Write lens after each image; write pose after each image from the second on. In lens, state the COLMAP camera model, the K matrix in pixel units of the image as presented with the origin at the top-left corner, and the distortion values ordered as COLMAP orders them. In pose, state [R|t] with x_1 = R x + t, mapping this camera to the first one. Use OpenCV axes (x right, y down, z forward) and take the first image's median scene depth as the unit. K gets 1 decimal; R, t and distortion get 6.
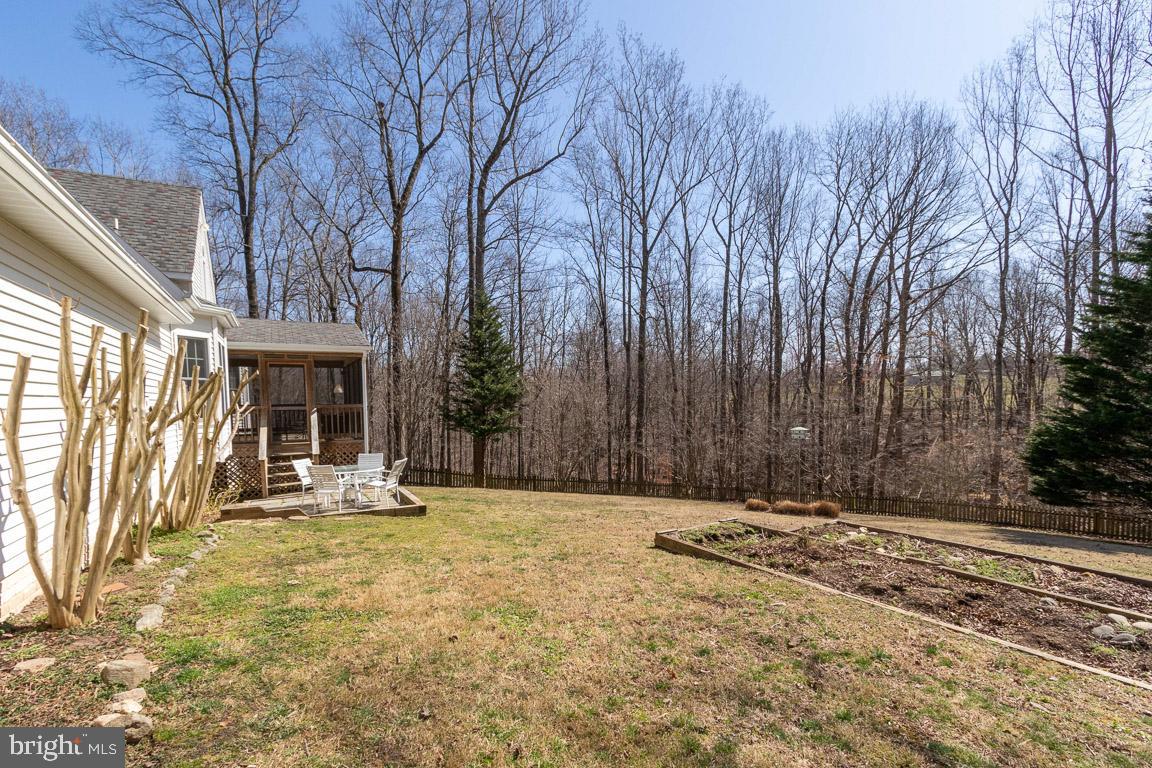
lens RADIAL K [[527.5, 0, 576.8], [0, 527.5, 393.9], [0, 0, 1]] dist [0.006600, -0.000959]
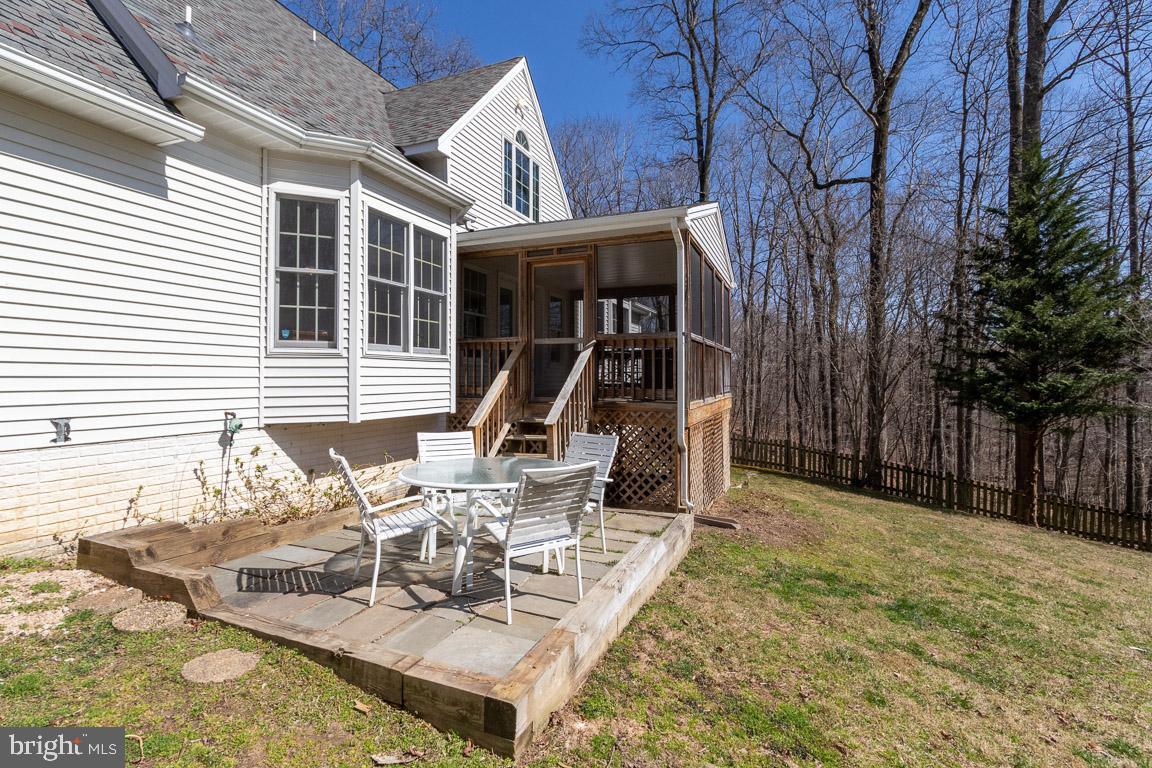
lens RADIAL K [[527.5, 0, 575.8], [0, 527.5, 374.1], [0, 0, 1]] dist [0.006600, -0.000959]
pose [[0.609875, 0.007085, -0.792466, -0.034556], [0.001318, 0.999950, 0.009954, 0.026698], [0.792496, -0.007115, 0.609835, 0.304100]]
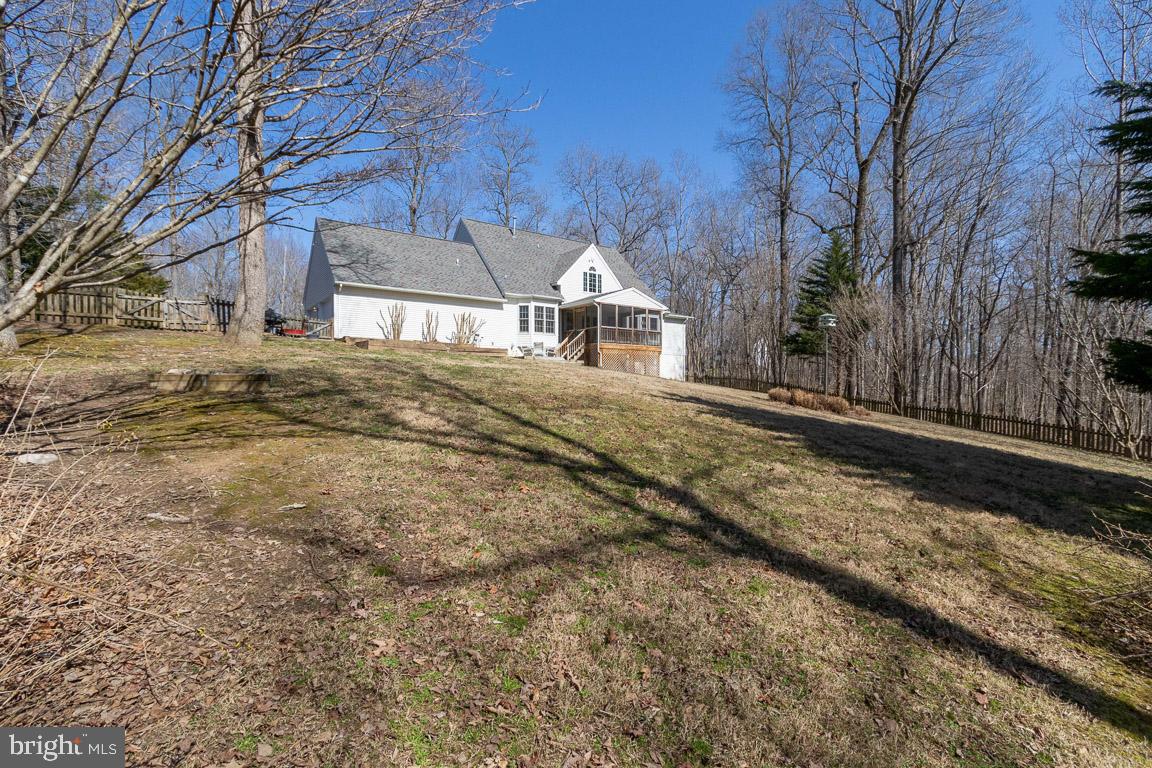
lens RADIAL K [[527.5, 0, 572.2], [0, 527.5, 391.4], [0, 0, 1]] dist [0.006600, -0.000959]
pose [[0.114481, 0.001614, -0.993424, 0.826647], [0.016613, 0.999856, 0.003539, 0.135573], [0.993287, -0.016909, 0.114438, 0.317397]]
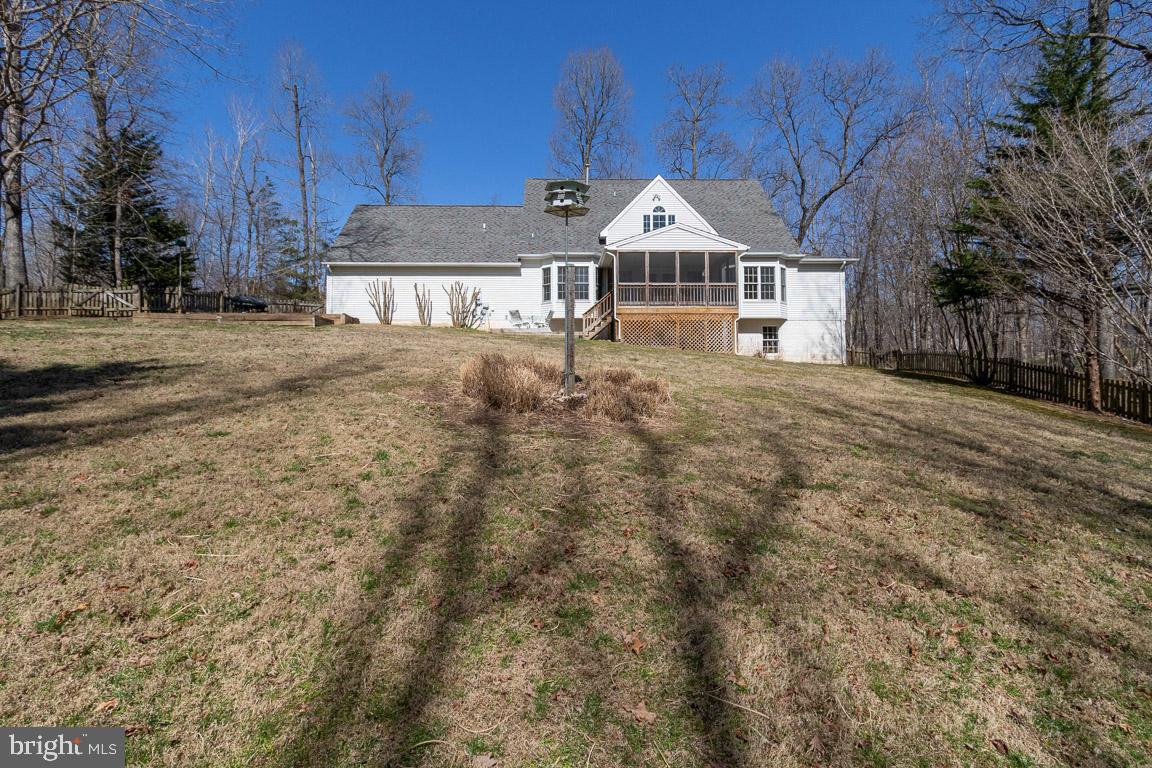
lens RADIAL K [[527.5, 0, 574.3], [0, 527.5, 379.9], [0, 0, 1]] dist [0.006600, -0.000959]
pose [[-0.474063, -0.001144, -0.880490, 0.490380], [0.012143, 0.999896, -0.007837, 0.154614], [0.880407, -0.014407, -0.474000, 0.794800]]
